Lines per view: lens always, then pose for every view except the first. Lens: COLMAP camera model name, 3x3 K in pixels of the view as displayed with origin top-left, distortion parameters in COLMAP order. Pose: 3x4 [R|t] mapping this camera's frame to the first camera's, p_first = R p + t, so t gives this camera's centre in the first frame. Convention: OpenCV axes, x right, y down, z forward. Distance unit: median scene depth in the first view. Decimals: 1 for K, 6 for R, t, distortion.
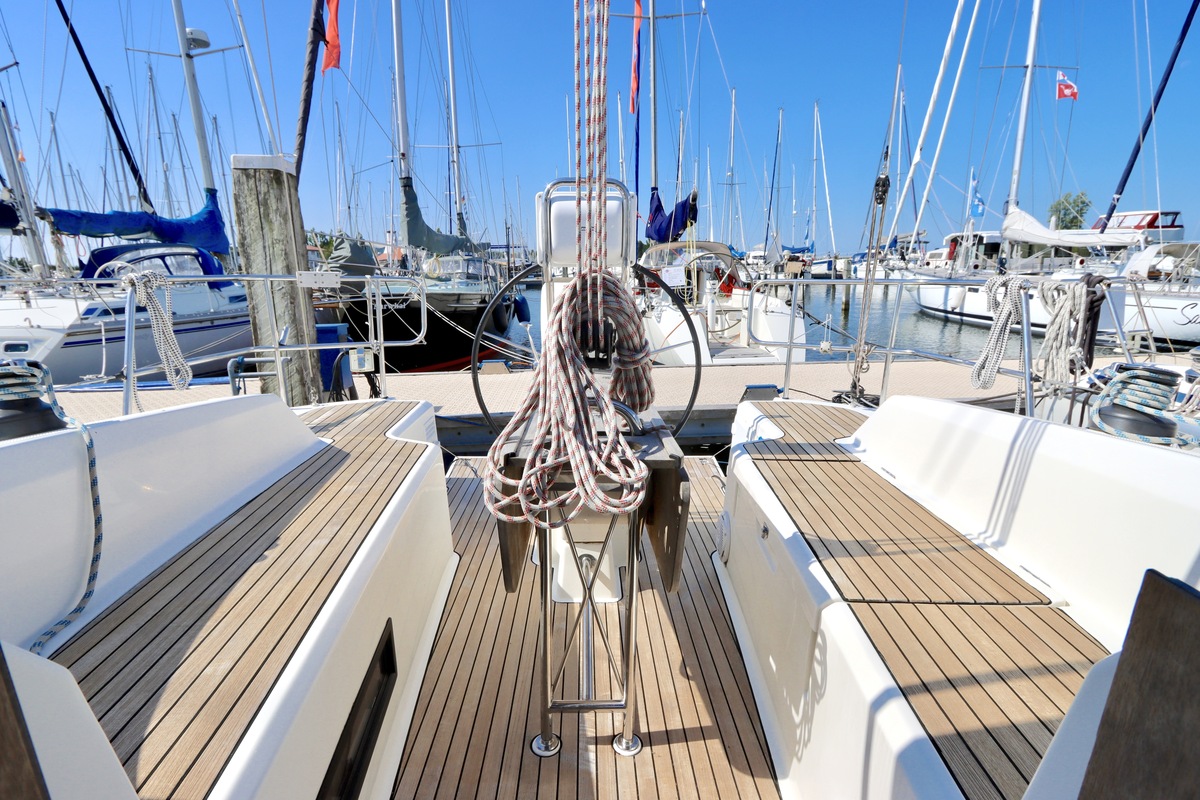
lens RADIAL K [[584.2, 0, 606.1], [0, 584.2, 392.4], [0, 0, 1]] dist [-0.006404, -0.001617]
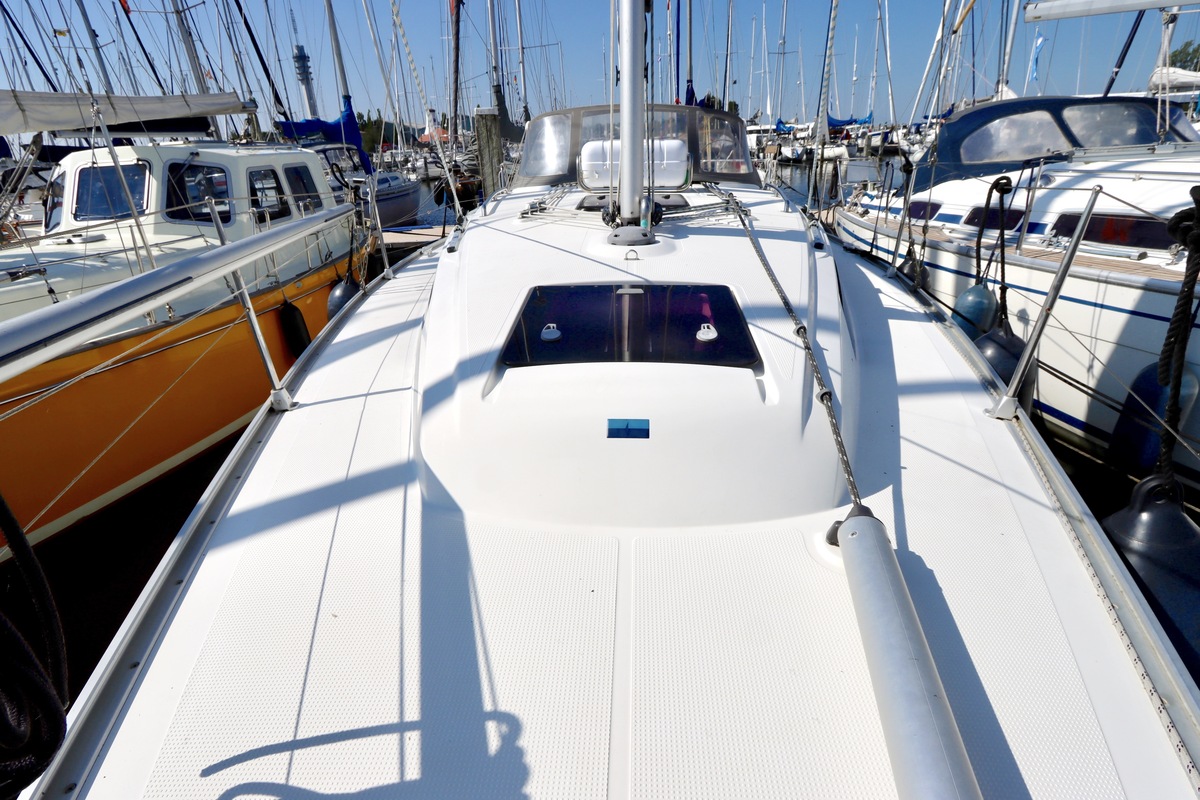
lens RADIAL K [[607.8, 0, 595.8], [0, 607.8, 391.7], [0, 0, 1]] dist [-0.003774, -0.011539]
pose [[0.995770, 0.008213, -0.091511, 0.013379], [0.007985, 0.984493, 0.175242, 0.074054], [0.091531, -0.175231, 0.980263, -0.405955]]
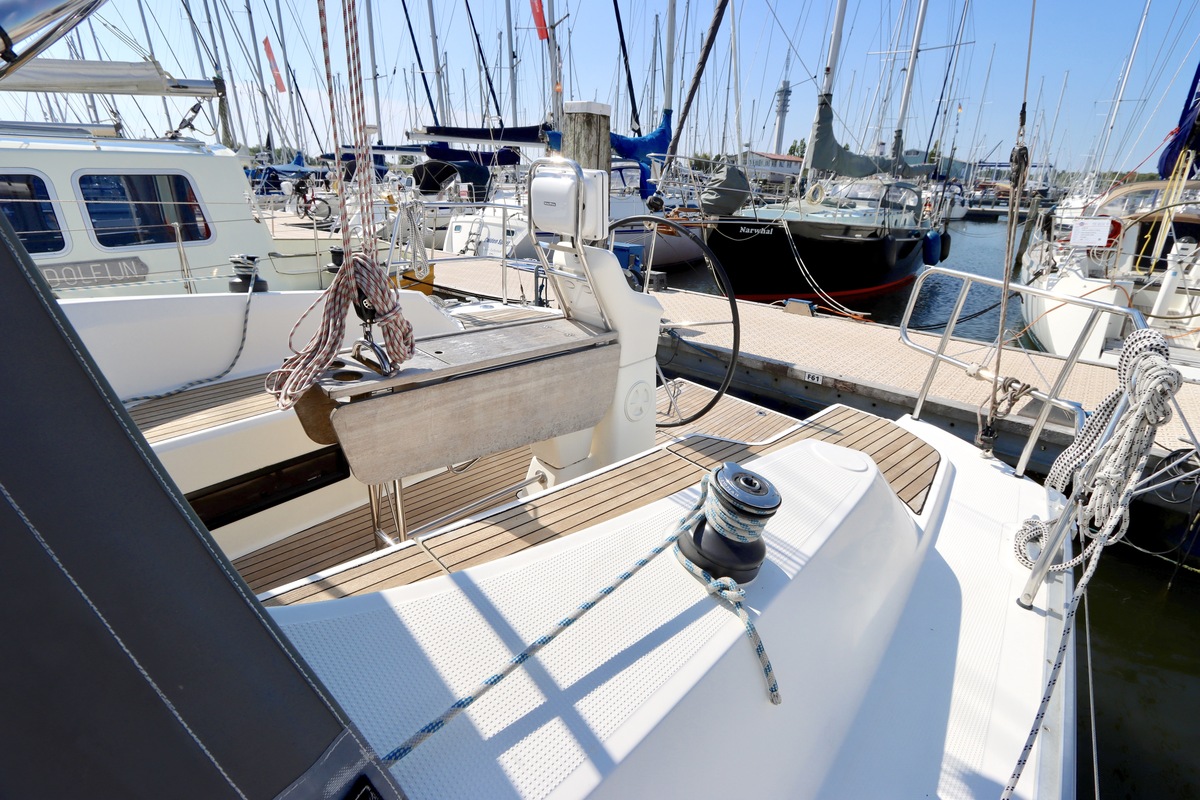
lens RADIAL K [[579.2, 0, 586.1], [0, 579.2, 387.5], [0, 0, 1]] dist [-0.000172, 0.000112]
pose [[0.702168, 0.285168, -0.652411, 0.109336], [-0.196884, 0.958329, 0.206984, -0.022498], [0.684249, -0.016888, 0.729052, 0.026915]]
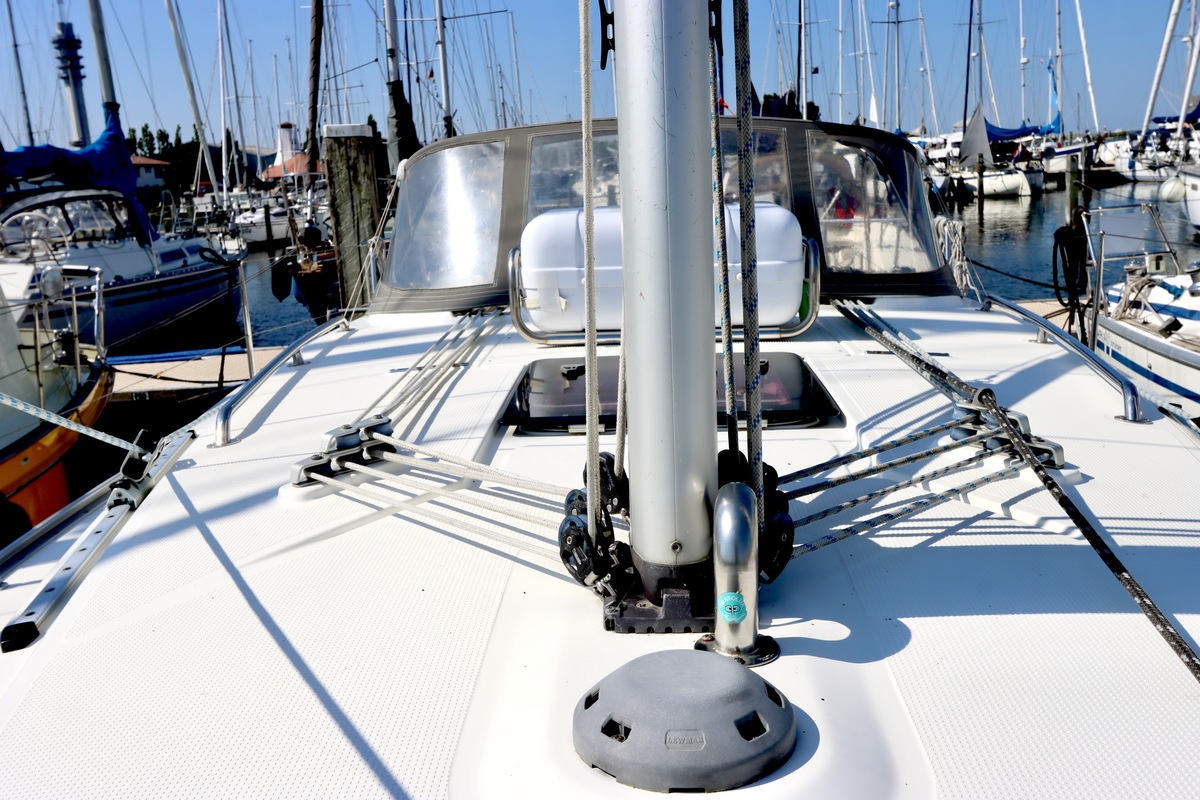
lens RADIAL K [[1113.9, 0, 600.0], [0, 1113.9, 400.0], [0, 0, 1]] dist [-0.004861, 0.000592]
pose [[0.996585, -0.029416, -0.077153, 0.007877], [0.028660, 0.999530, -0.010884, 0.042765], [0.077437, 0.008636, 0.996960, -0.298874]]
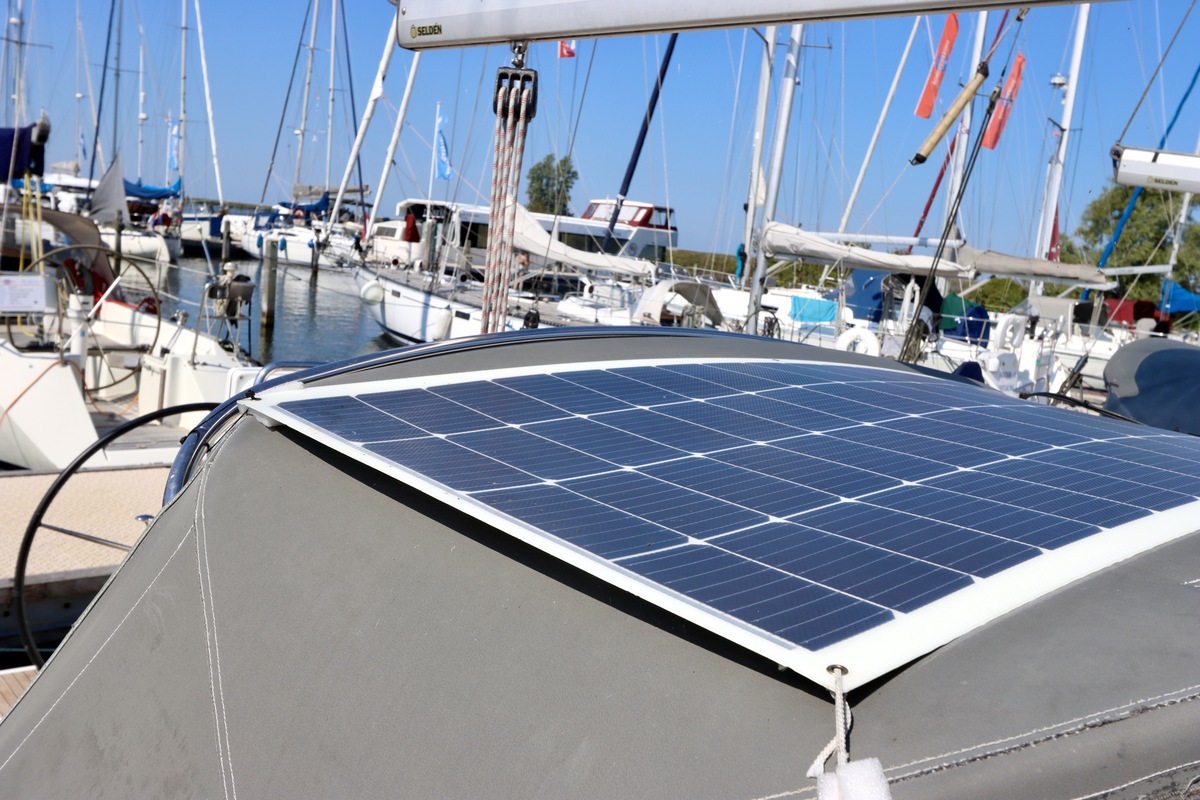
lens RADIAL K [[1100.5, 0, 614.9], [0, 1100.5, 397.4], [0, 0, 1]] dist [0.002831, 0.014802]
pose [[0.746273, 0.015152, 0.665467, -0.079992], [0.016937, 0.998985, -0.041739, -0.030523], [-0.665424, 0.042420, 0.745259, -0.049157]]
